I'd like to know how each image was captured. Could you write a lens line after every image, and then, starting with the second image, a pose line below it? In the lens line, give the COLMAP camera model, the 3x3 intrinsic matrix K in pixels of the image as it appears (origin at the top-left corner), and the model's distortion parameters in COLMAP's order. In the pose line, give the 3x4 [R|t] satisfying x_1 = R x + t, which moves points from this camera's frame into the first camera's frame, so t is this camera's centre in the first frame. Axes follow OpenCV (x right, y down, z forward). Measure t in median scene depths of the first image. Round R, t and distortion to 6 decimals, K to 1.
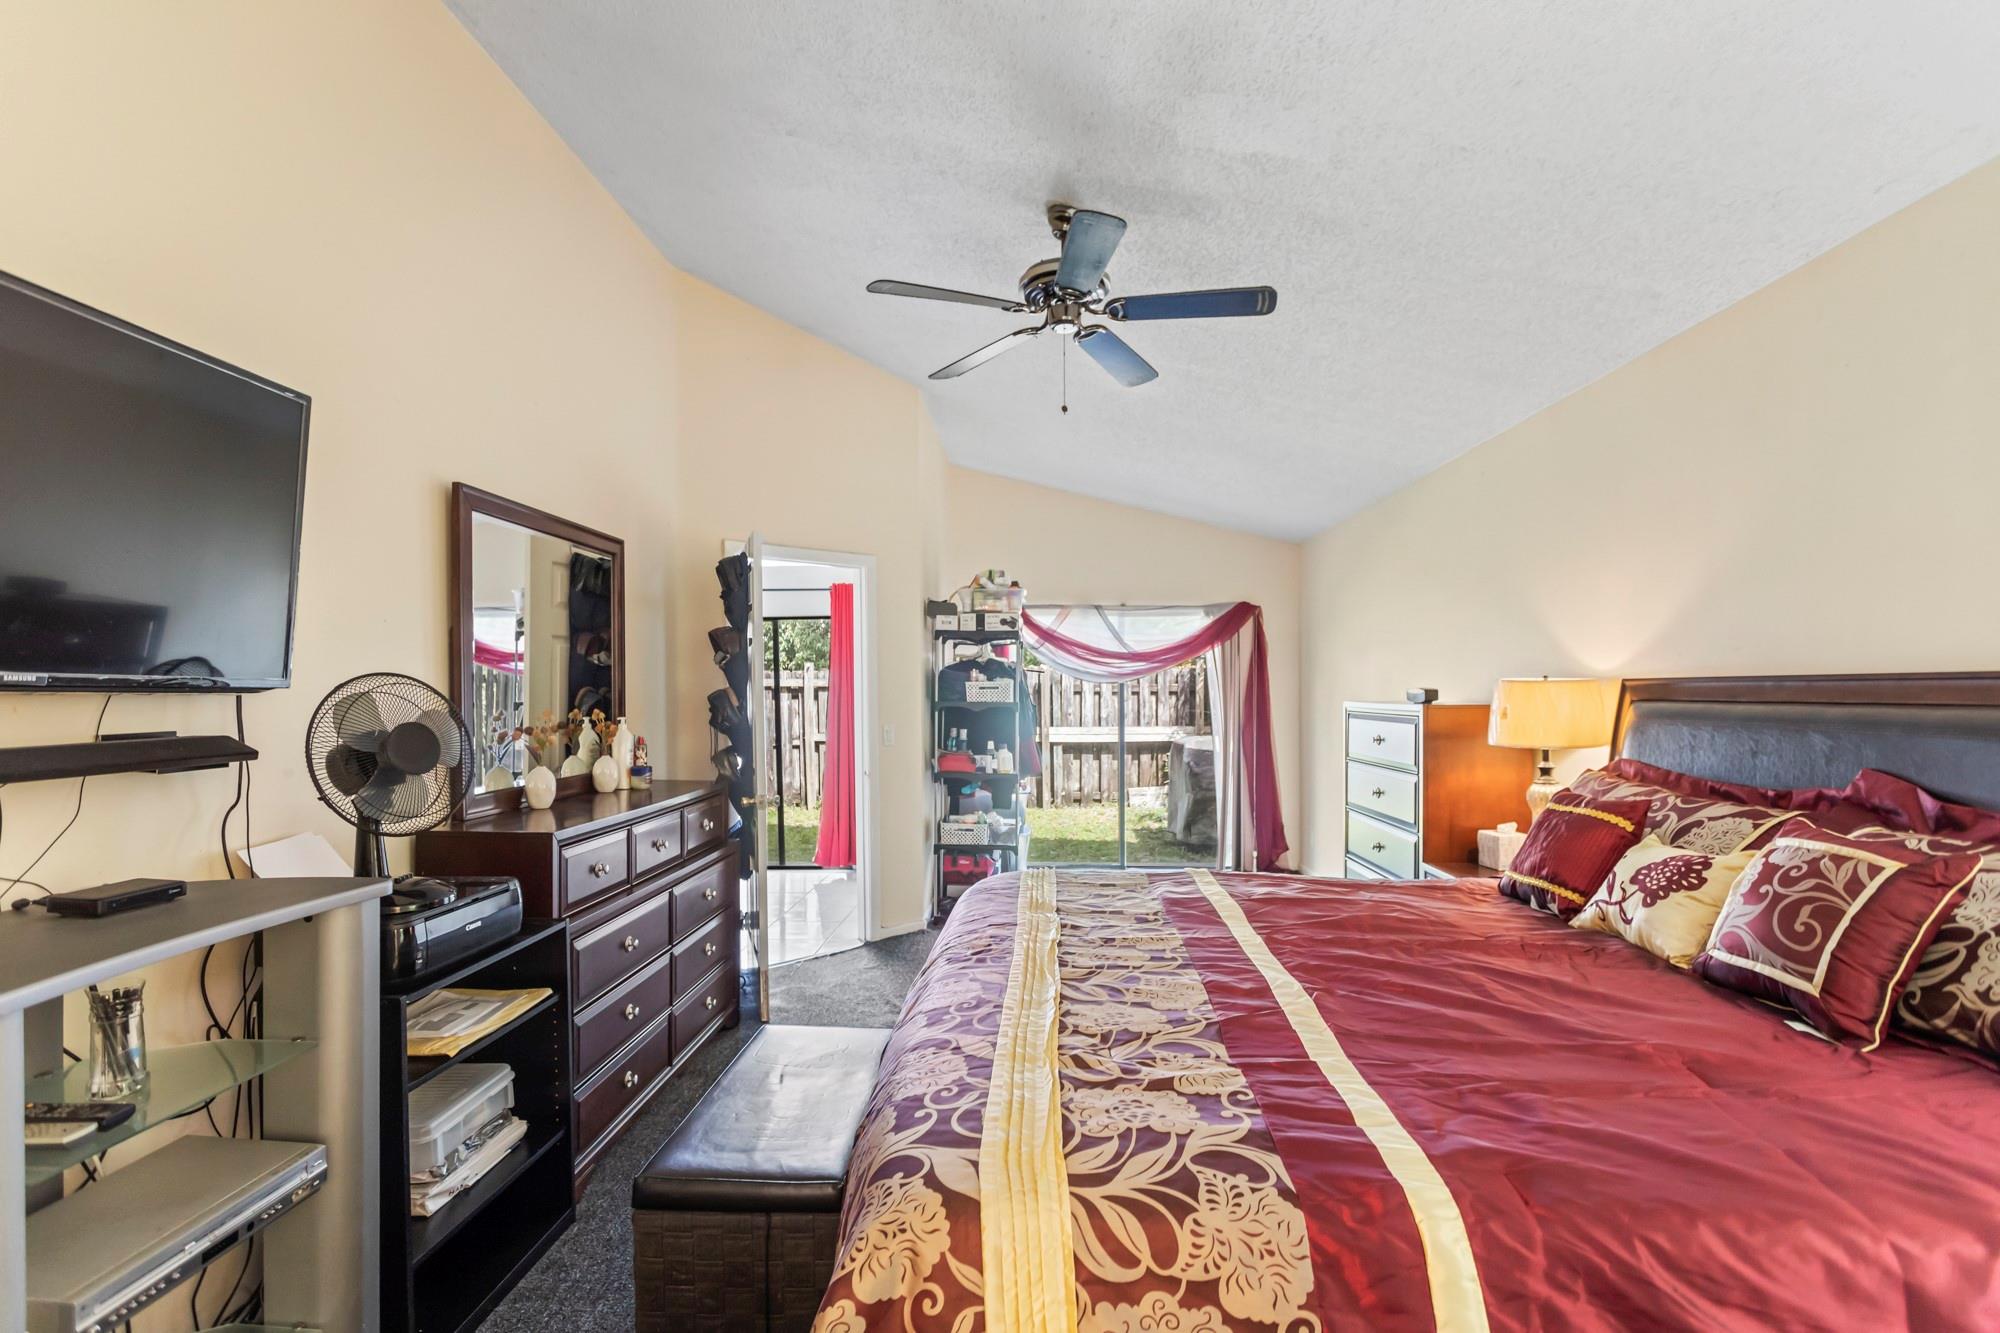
lens RADIAL K [[958.8, 0, 994.3], [0, 958.8, 695.9], [0, 0, 1]] dist [-0.000323, 0.000108]
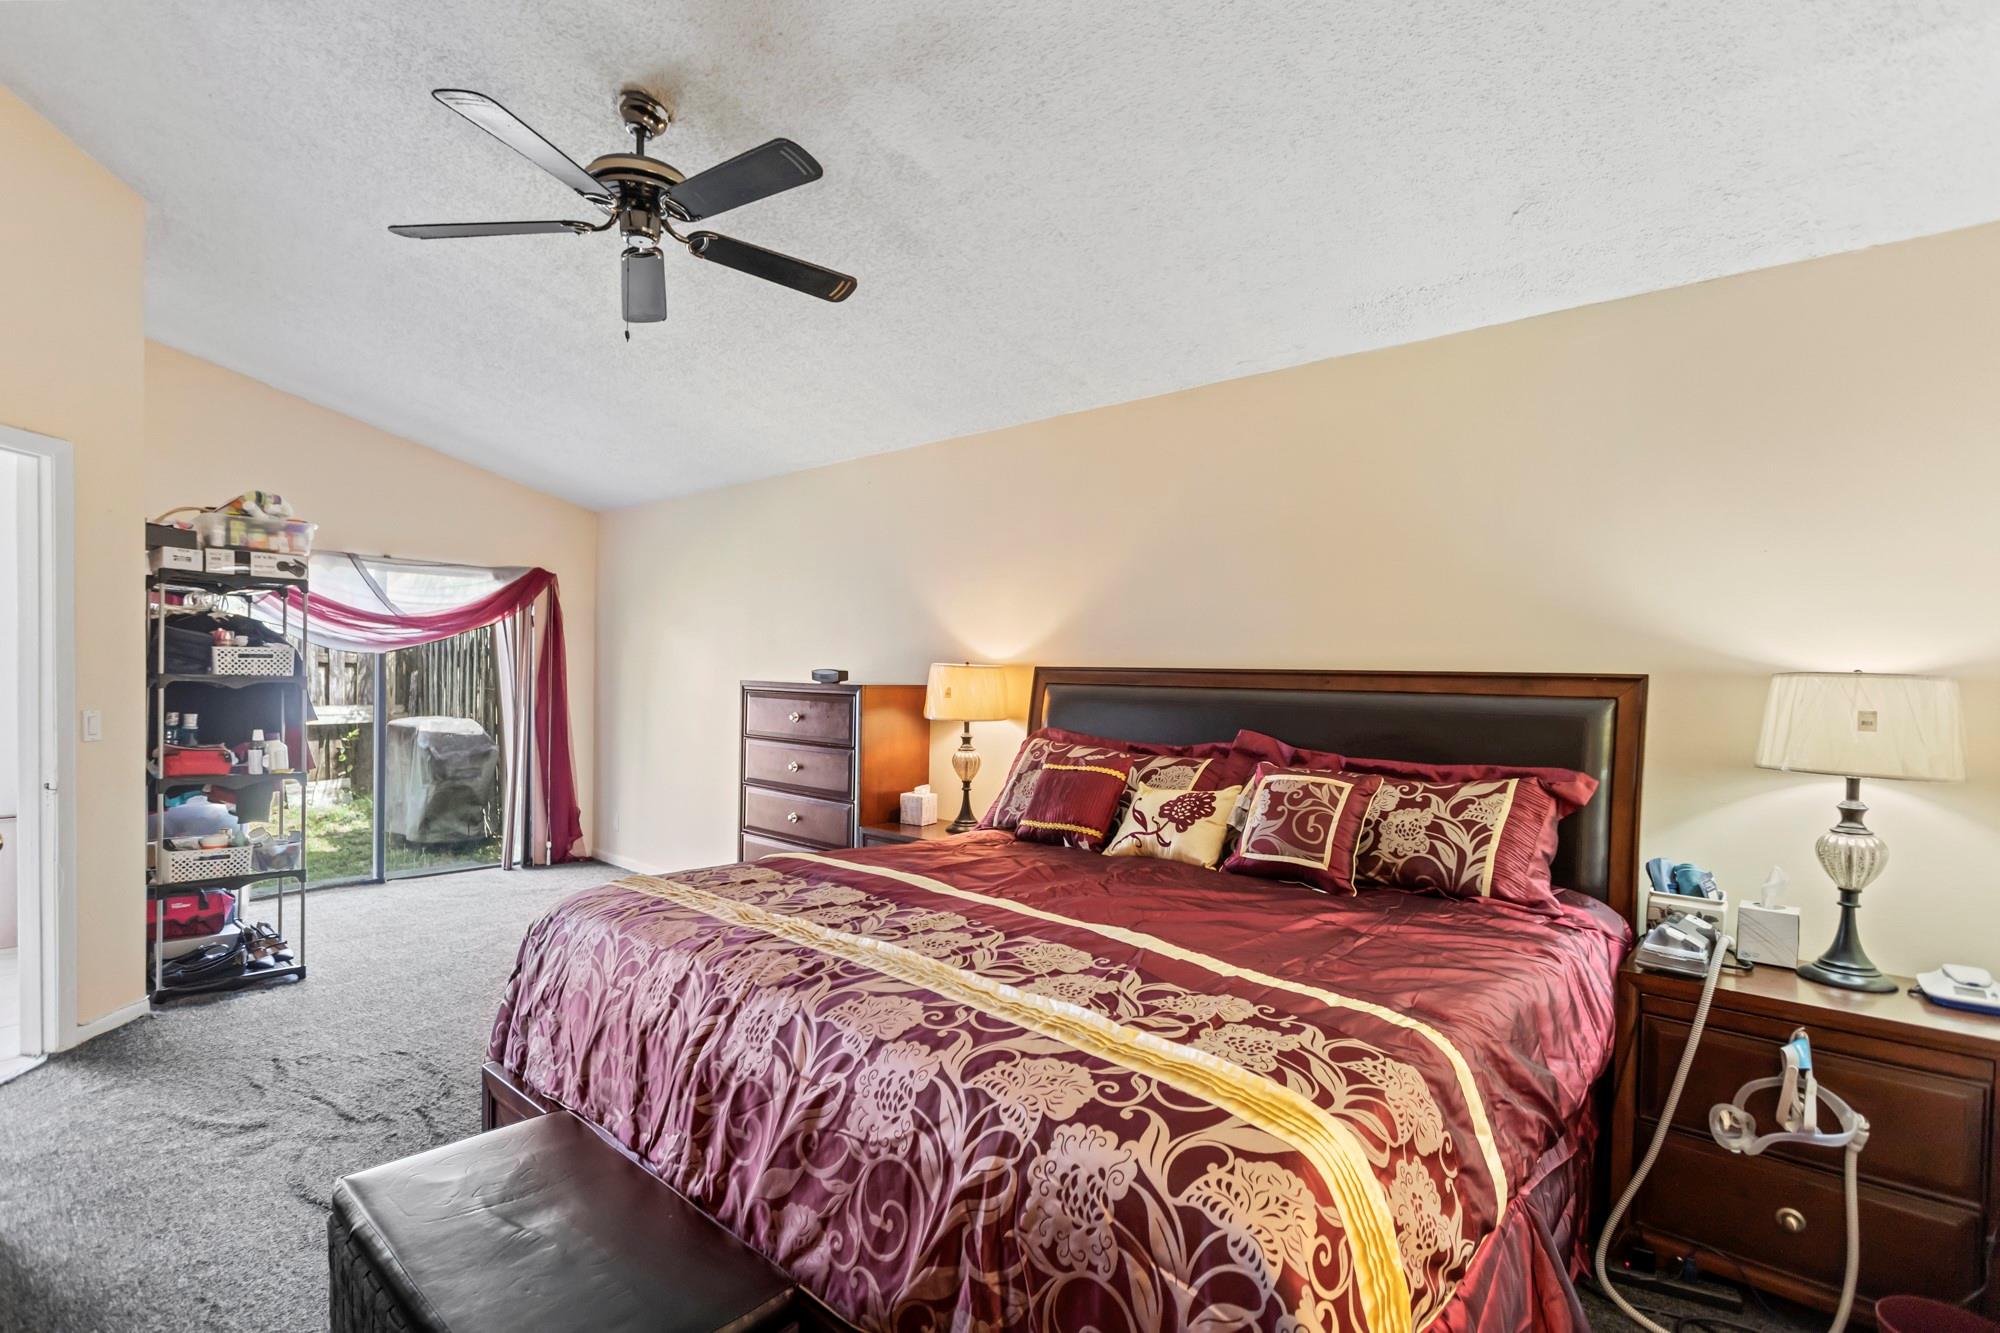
lens RADIAL K [[961.6, 0, 992.6], [0, 961.6, 683.5], [0, 0, 1]] dist [-0.000771, 0.000350]
pose [[0.632524, 0.006813, 0.774511, -0.459461], [-0.016450, 0.999854, 0.004639, -0.000036], [-0.774366, -0.015675, 0.632544, 0.251537]]
